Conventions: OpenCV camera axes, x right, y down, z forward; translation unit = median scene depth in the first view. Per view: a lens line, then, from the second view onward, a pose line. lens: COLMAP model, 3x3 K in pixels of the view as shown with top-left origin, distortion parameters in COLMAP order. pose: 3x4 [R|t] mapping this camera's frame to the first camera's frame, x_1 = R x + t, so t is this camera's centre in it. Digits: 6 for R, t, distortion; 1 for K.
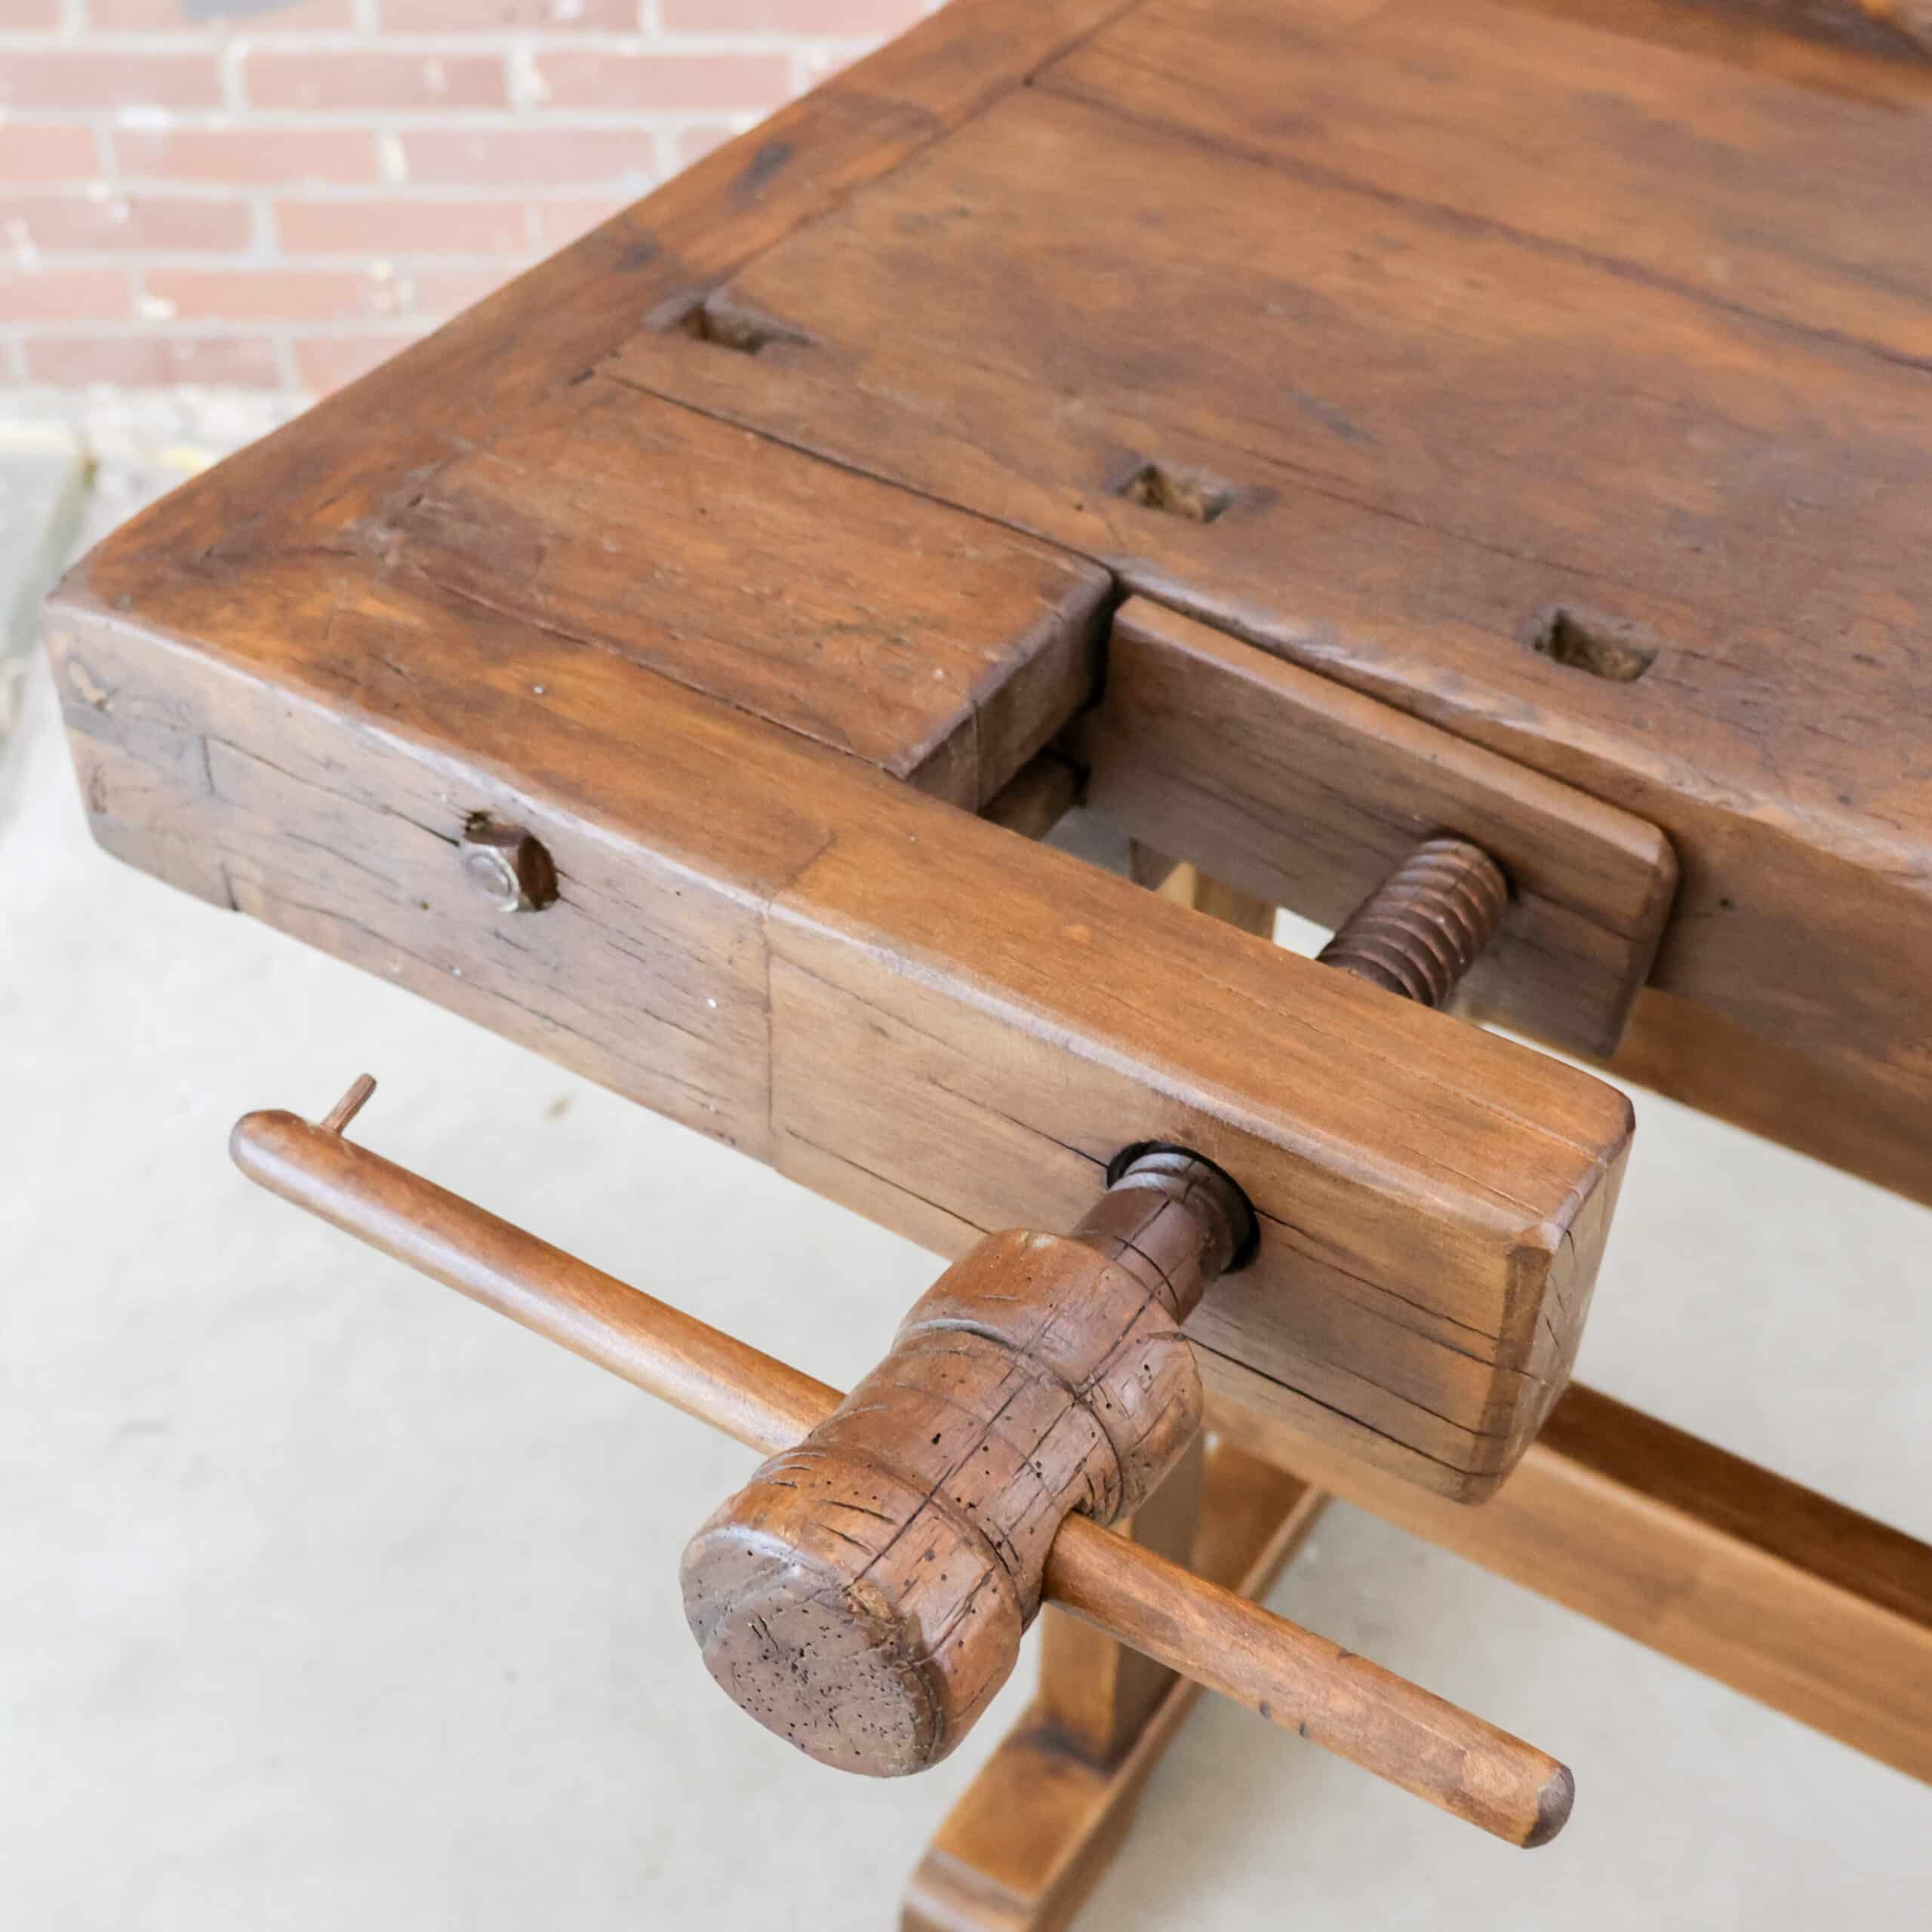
lens RADIAL K [[2822.9, 0, 1063.9], [0, 2822.9, 964.3], [0, 0, 1]] dist [-0.009046, 0.019270]
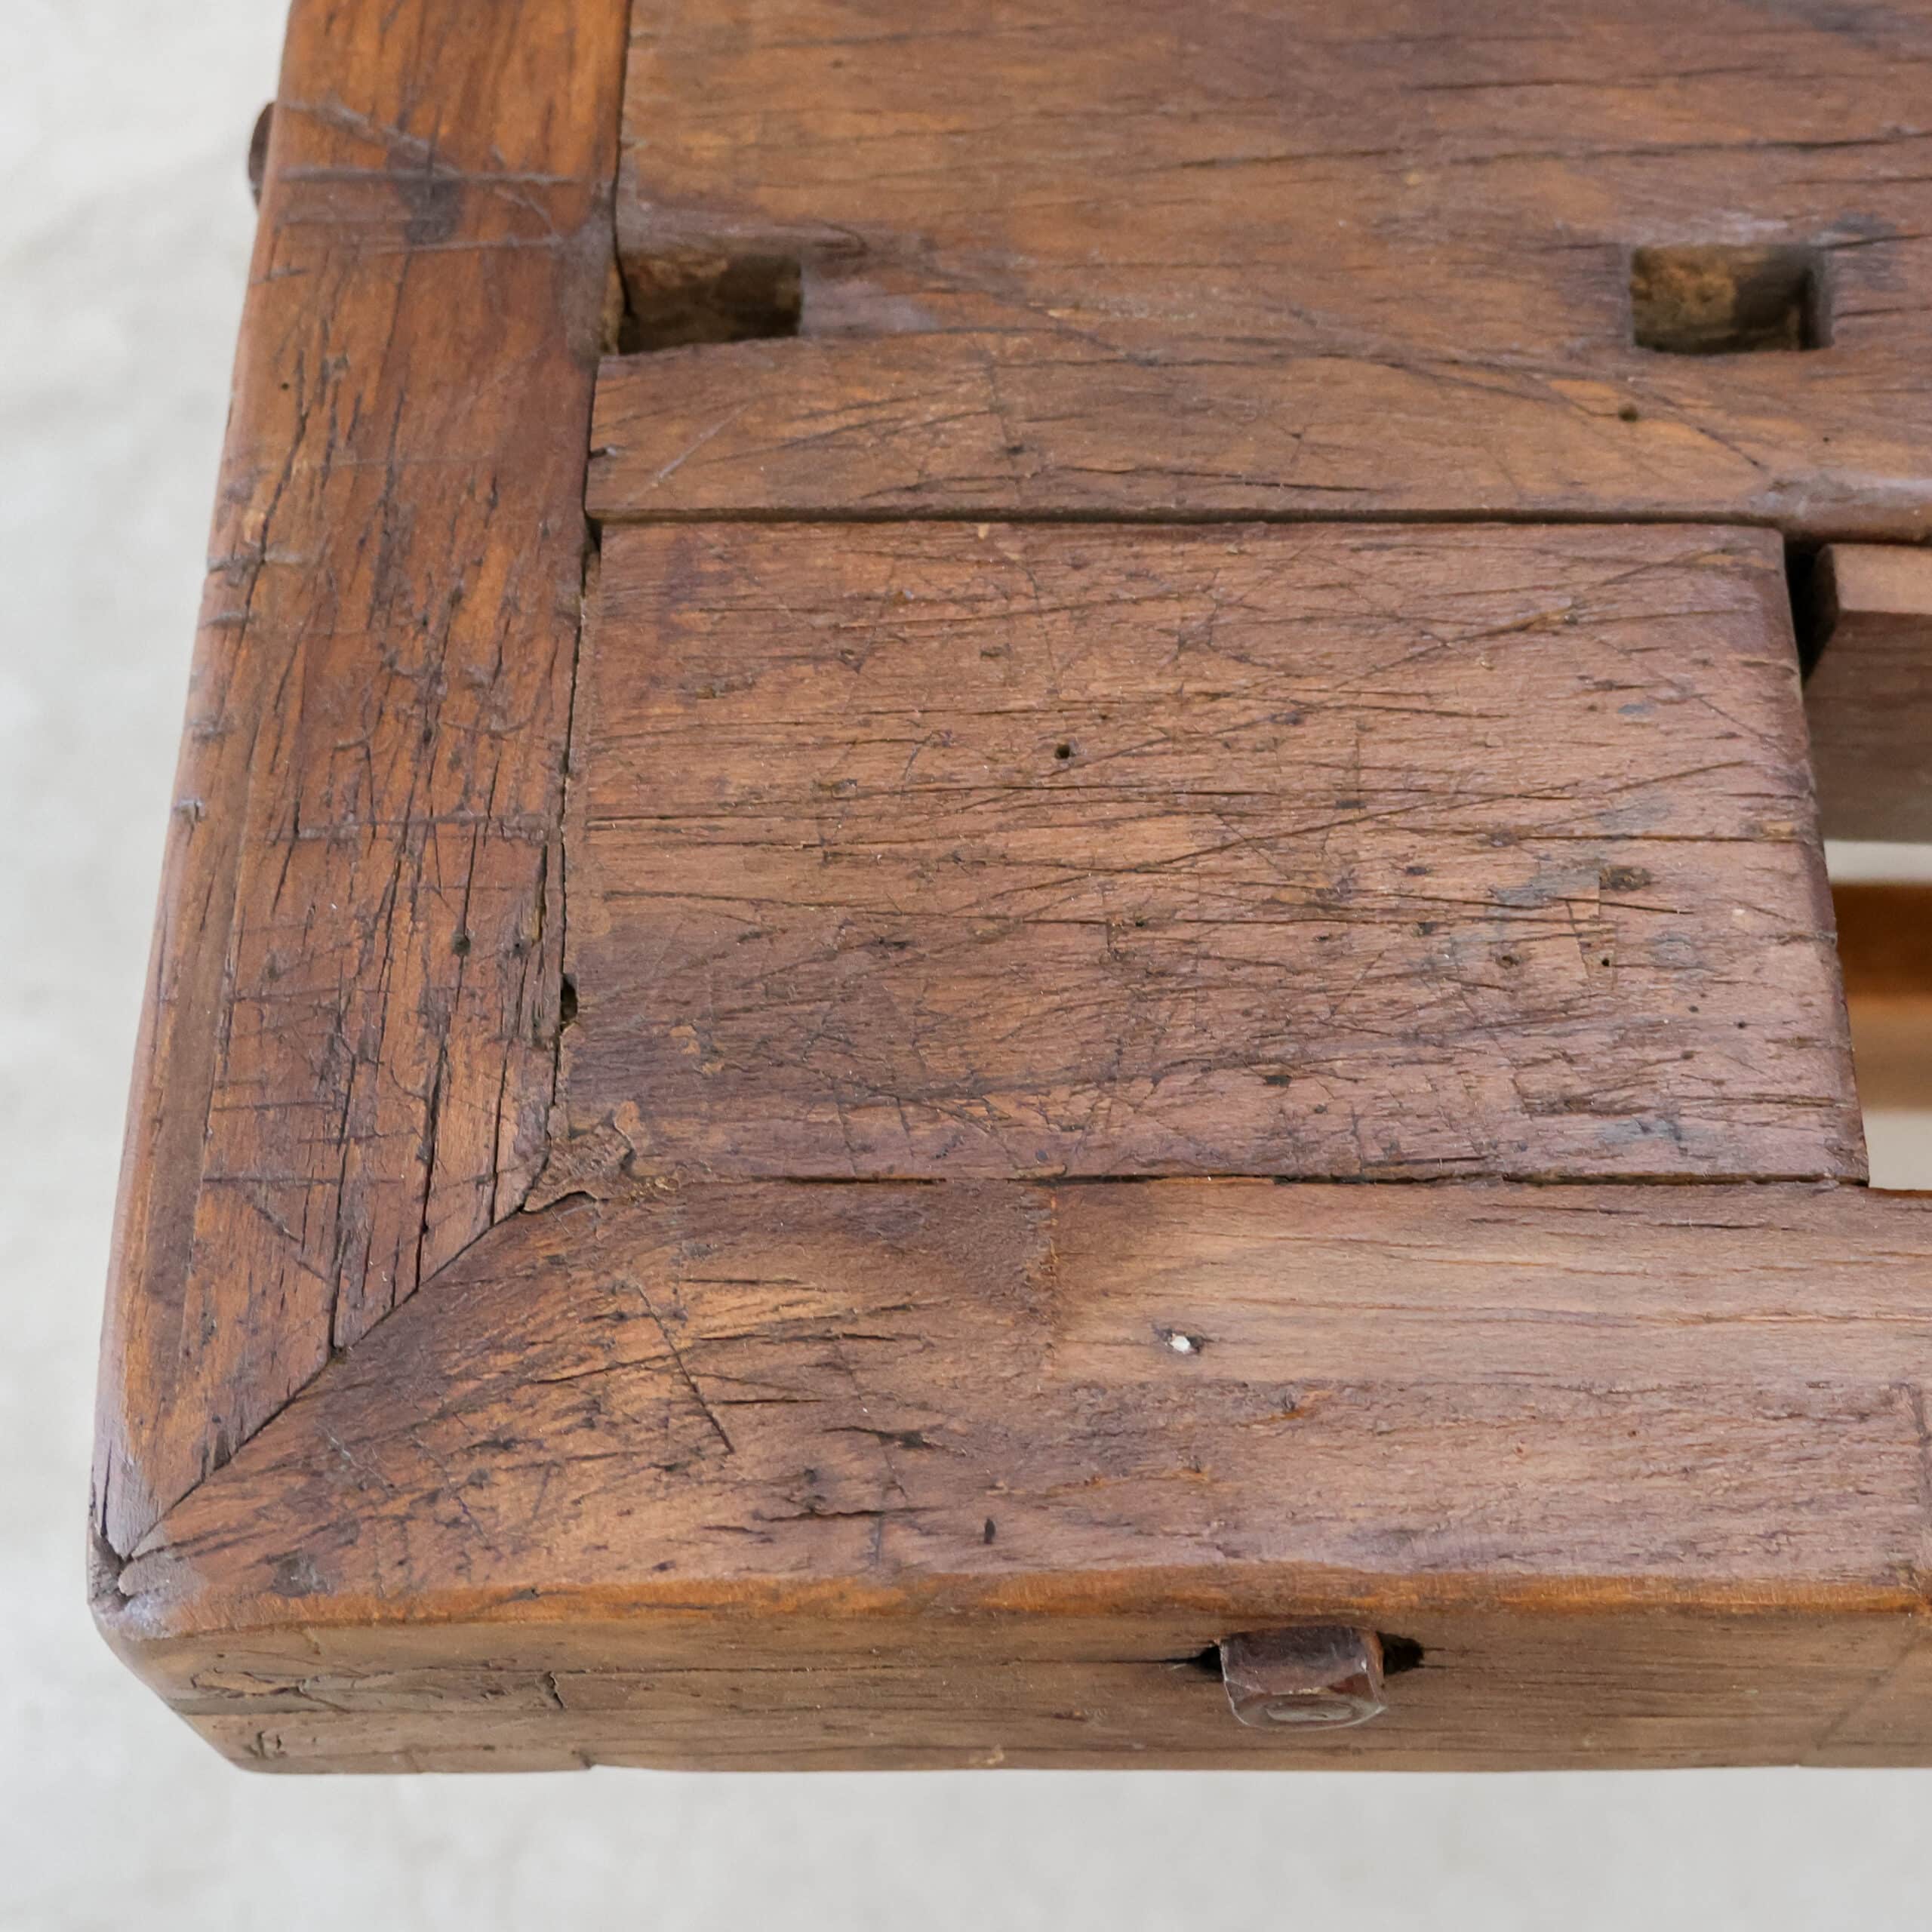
lens RADIAL K [[2822.9, 0, 1063.9], [0, 2822.9, 964.3], [0, 0, 1]] dist [-0.009046, 0.019270]
pose [[0.854052, -0.489259, 0.176694, -0.228668], [0.380969, 0.819579, 0.427965, -0.336636], [-0.354200, -0.298189, 0.886355, 0.493306]]
